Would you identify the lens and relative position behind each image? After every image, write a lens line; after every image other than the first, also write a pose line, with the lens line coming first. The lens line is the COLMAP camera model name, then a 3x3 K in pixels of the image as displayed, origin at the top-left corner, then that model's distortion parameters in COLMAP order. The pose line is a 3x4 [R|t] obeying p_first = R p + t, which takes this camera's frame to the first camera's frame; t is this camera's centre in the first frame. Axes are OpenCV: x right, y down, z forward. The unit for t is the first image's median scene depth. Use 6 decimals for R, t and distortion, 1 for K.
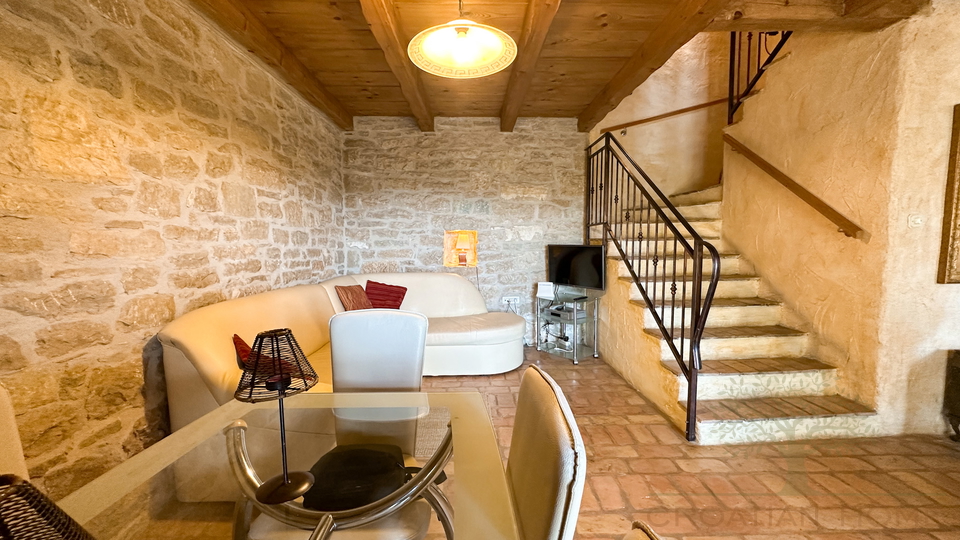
lens RADIAL K [[382.4, 0, 479.3], [0, 382.4, 270.9], [0, 0, 1]] dist [-0.002769, 0.000736]
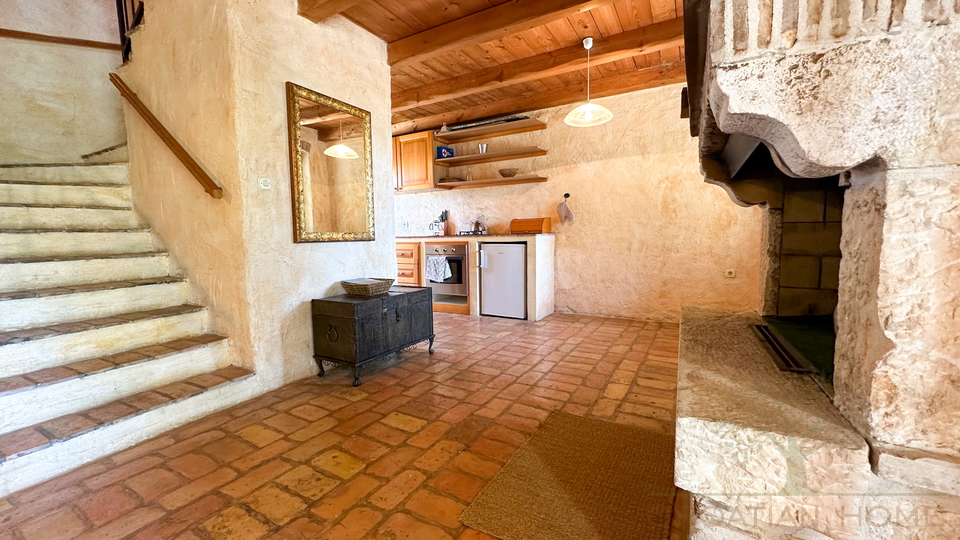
lens RADIAL K [[382.4, 0, 479.1], [0, 382.4, 272.0], [0, 0, 1]] dist [-0.002769, 0.000736]
pose [[0.512981, -0.080930, 0.854576, 0.494563], [0.079883, 0.995726, 0.046346, 0.104828], [-0.854675, 0.044491, 0.517254, -0.039531]]
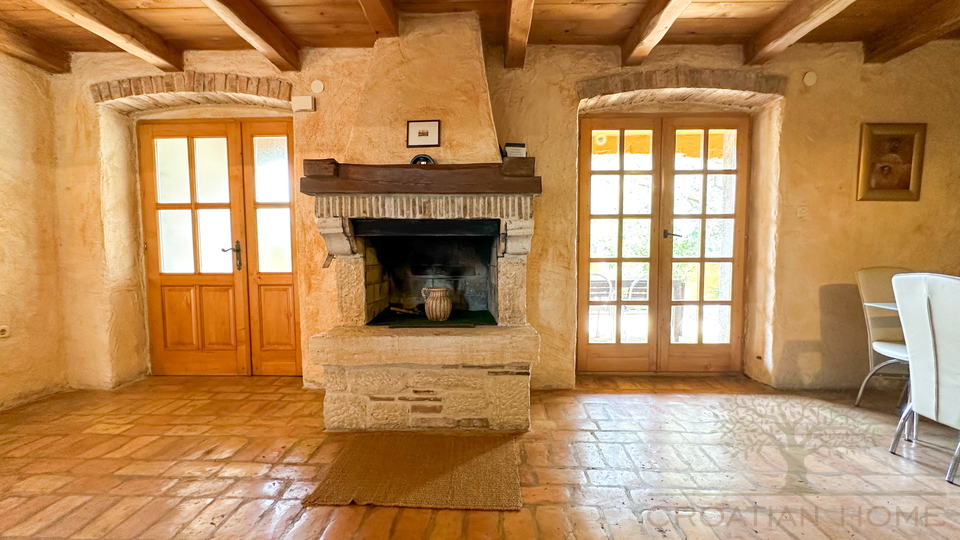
lens RADIAL K [[382.4, 0, 480.3], [0, 382.4, 271.1], [0, 0, 1]] dist [-0.002769, 0.000736]
pose [[-0.998822, 0.012152, 0.046978, 0.954931], [0.018499, 0.990378, 0.137146, -0.033573], [-0.044859, 0.137854, -0.989436, 0.902790]]
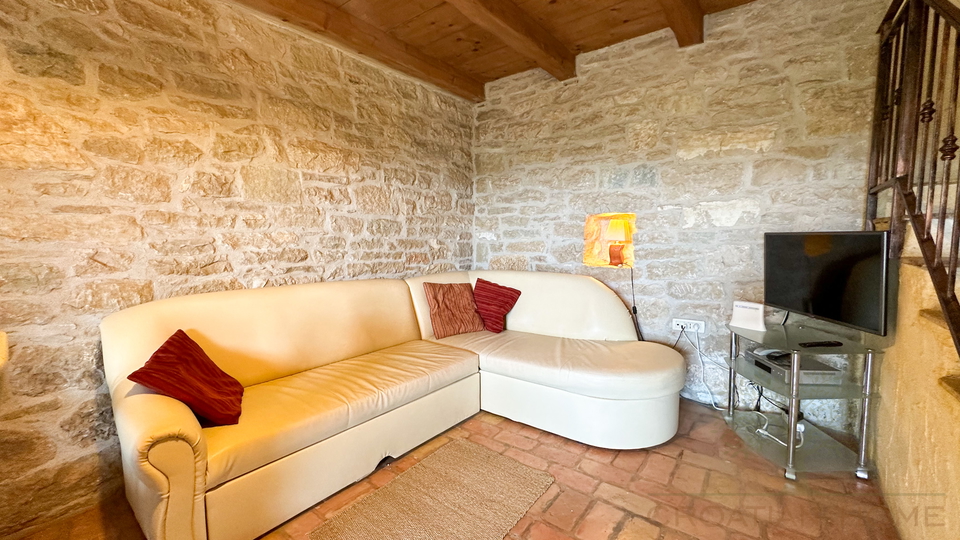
lens RADIAL K [[382.4, 0, 480.0], [0, 382.4, 270.7], [0, 0, 1]] dist [-0.002769, 0.000736]
pose [[0.778527, 0.049967, -0.625618, 0.372153], [-0.043927, 0.998719, 0.025104, -0.020694], [0.626072, 0.007937, 0.779725, 0.595516]]
